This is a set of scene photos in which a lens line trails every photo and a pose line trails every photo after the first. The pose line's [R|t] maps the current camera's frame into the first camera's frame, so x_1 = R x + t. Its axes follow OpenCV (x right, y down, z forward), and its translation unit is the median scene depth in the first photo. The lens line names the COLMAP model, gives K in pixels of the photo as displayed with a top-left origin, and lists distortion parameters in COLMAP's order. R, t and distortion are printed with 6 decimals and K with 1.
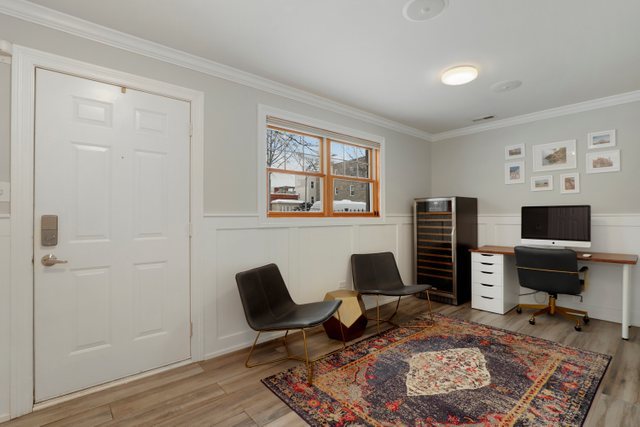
lens RADIAL K [[301.5, 0, 327.4], [0, 301.5, 213.7], [0, 0, 1]] dist [-0.023292, 0.004263]
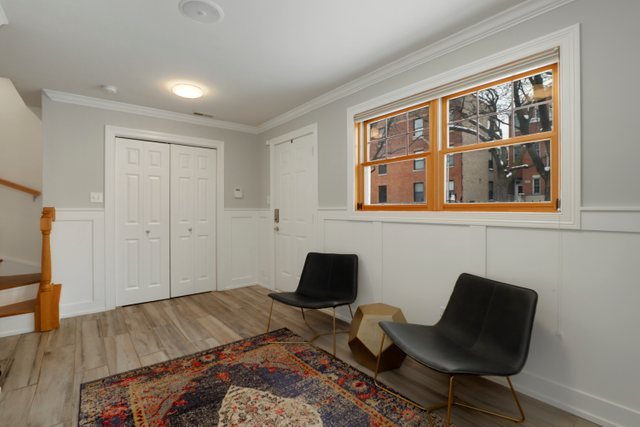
lens RADIAL K [[301.5, 0, 327.4], [0, 301.5, 210.8], [0, 0, 1]] dist [-0.023292, 0.004263]
pose [[-0.031996, 0.007496, -0.999460, 1.102097], [0.007031, 0.999949, 0.007274, 0.005092], [0.999463, -0.006794, -0.032047, 1.180084]]
